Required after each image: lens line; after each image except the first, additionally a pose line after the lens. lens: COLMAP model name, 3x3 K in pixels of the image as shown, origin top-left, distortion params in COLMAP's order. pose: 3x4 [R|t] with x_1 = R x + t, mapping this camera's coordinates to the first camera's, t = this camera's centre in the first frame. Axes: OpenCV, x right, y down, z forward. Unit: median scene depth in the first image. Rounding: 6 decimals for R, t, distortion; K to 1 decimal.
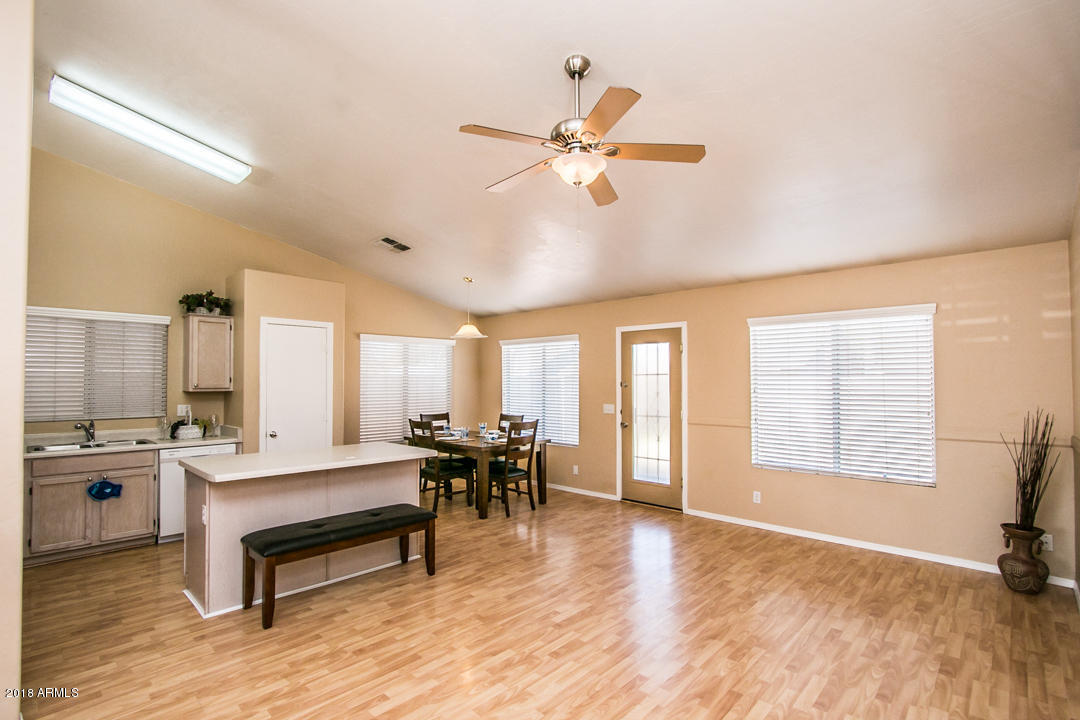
lens RADIAL K [[504.3, 0, 548.1], [0, 504.3, 368.7], [0, 0, 1]] dist [-0.013207, -0.000412]
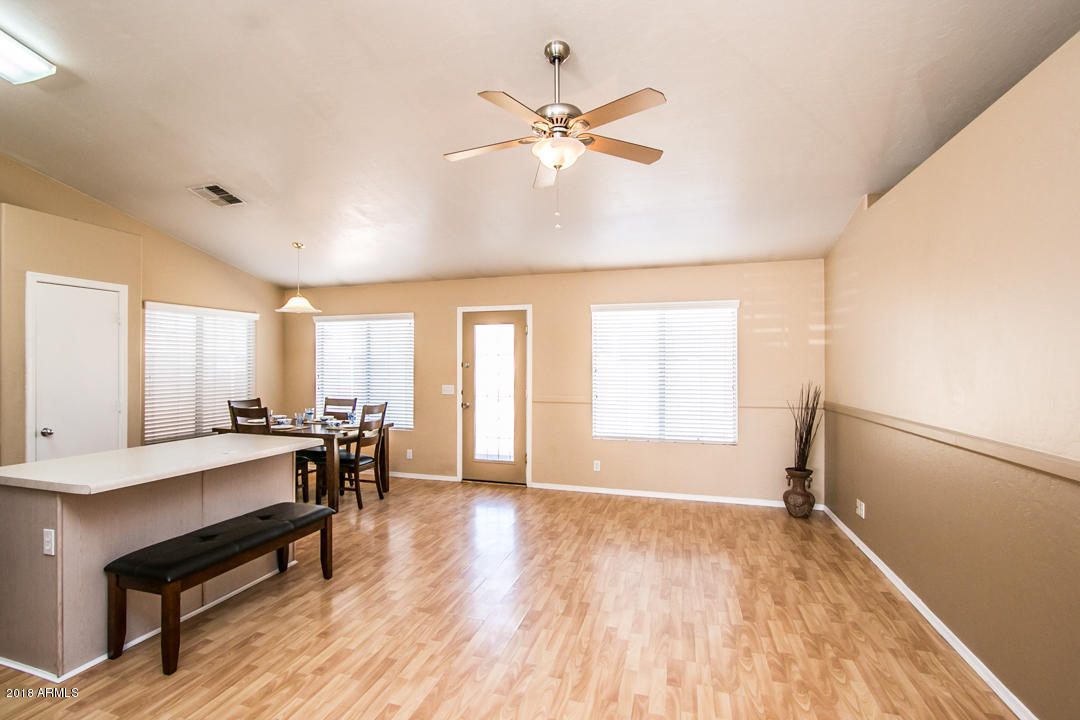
lens RADIAL K [[520.8, 0, 505.0], [0, 520.8, 360.5], [0, 0, 1]] dist [-0.015961, 0.000437]
pose [[0.912412, 0.002742, 0.409264, -0.227787], [-0.010525, 0.999804, 0.016766, 0.004976], [-0.409138, -0.019605, 0.912262, 0.032804]]
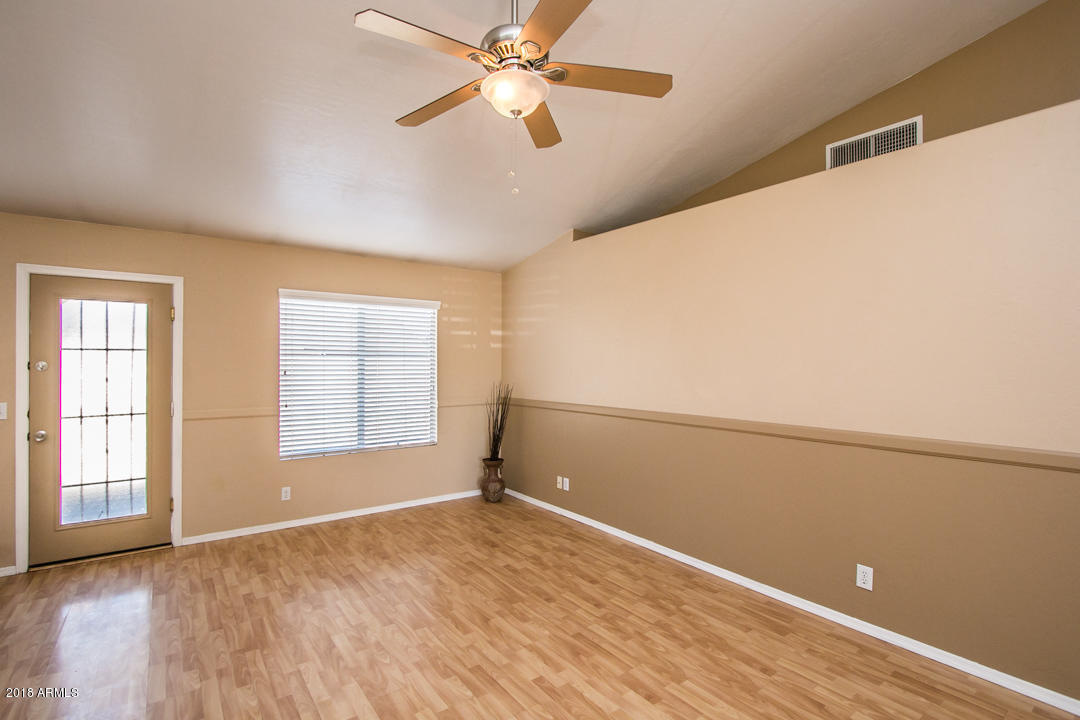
lens RADIAL K [[500.8, 0, 533.0], [0, 500.8, 361.2], [0, 0, 1]] dist [-0.012290, 0.000558]
pose [[0.185173, 0.002328, 0.982703, -0.337793], [-0.030130, 0.999540, 0.003310, 0.008168], [-0.982244, -0.030222, 0.185158, 0.395722]]
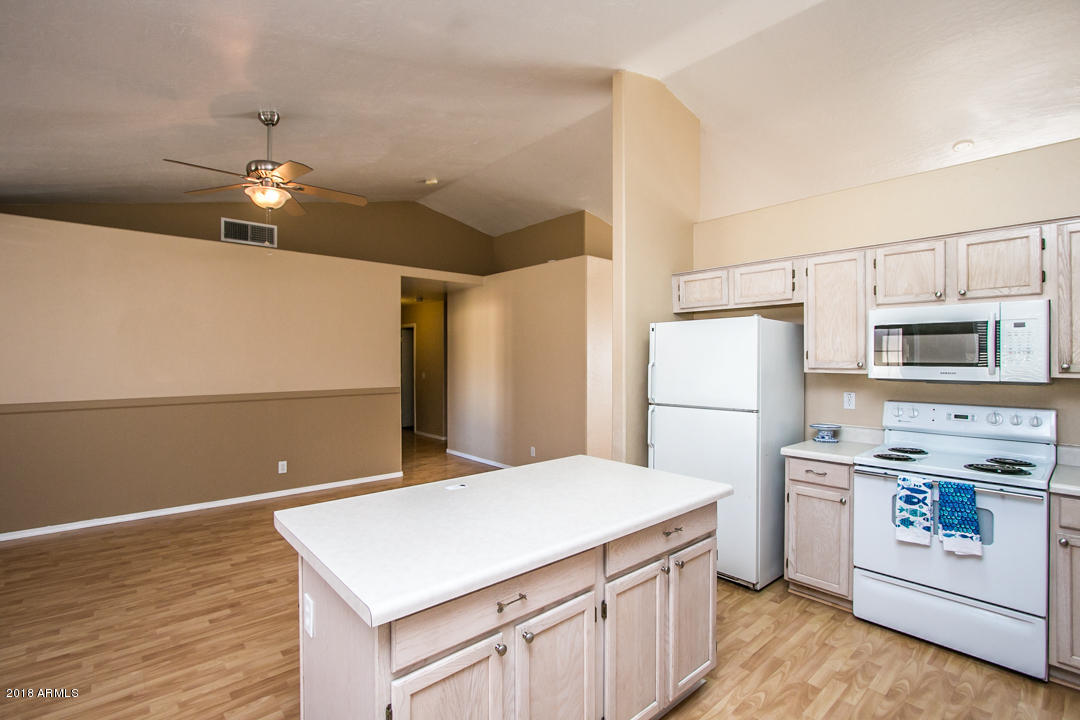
lens RADIAL K [[494.6, 0, 540.0], [0, 494.6, 360.0], [0, 0, 1]] dist [-0.015295, -0.000304]
pose [[-0.995123, 0.002023, 0.098623, -0.376633], [-0.000241, 0.999737, -0.022943, 0.031085], [-0.098644, -0.022855, -0.994860, 1.067667]]
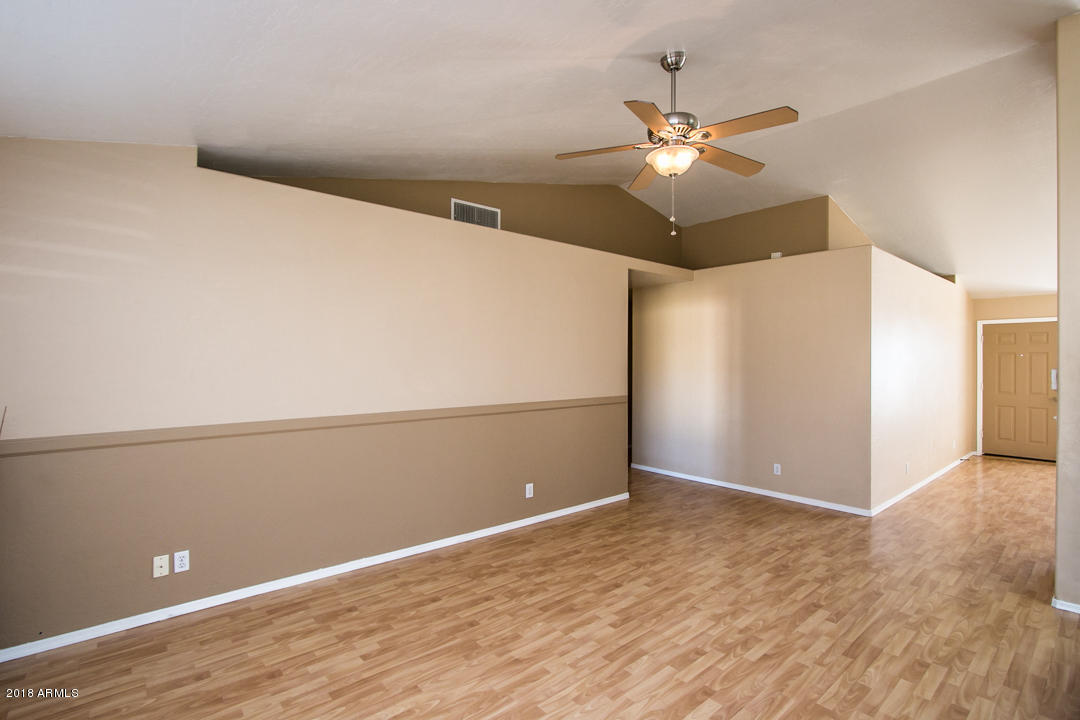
lens RADIAL K [[507.6, 0, 552.9], [0, 507.6, 359.3], [0, 0, 1]] dist [-0.016295, 0.000163]
pose [[-0.994553, -0.001245, 0.104222, 0.095345], [-0.004335, 0.999558, -0.029422, 0.024830], [-0.104139, -0.029713, -0.994119, 0.996725]]
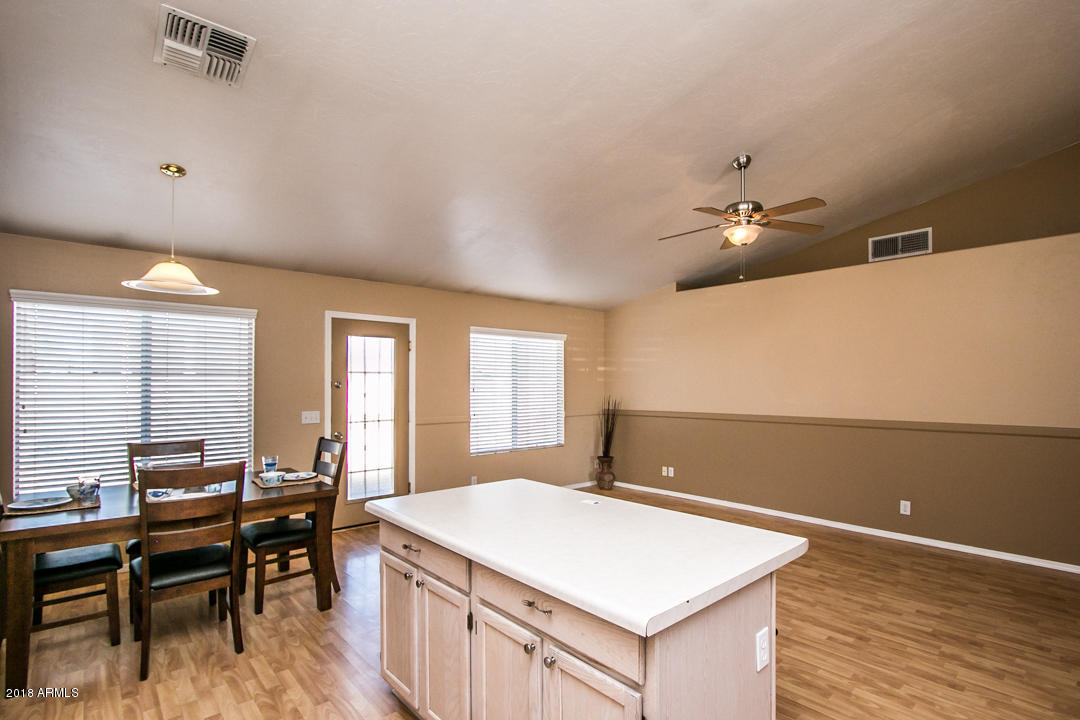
lens RADIAL K [[518.8, 0, 547.2], [0, 518.8, 373.1], [0, 0, 1]] dist [-0.002185, -0.000017]
pose [[0.088574, 0.020697, 0.995855, -0.715351], [-0.025892, 0.999494, -0.018469, 0.022479], [-0.995733, -0.024149, 0.089065, 0.685512]]
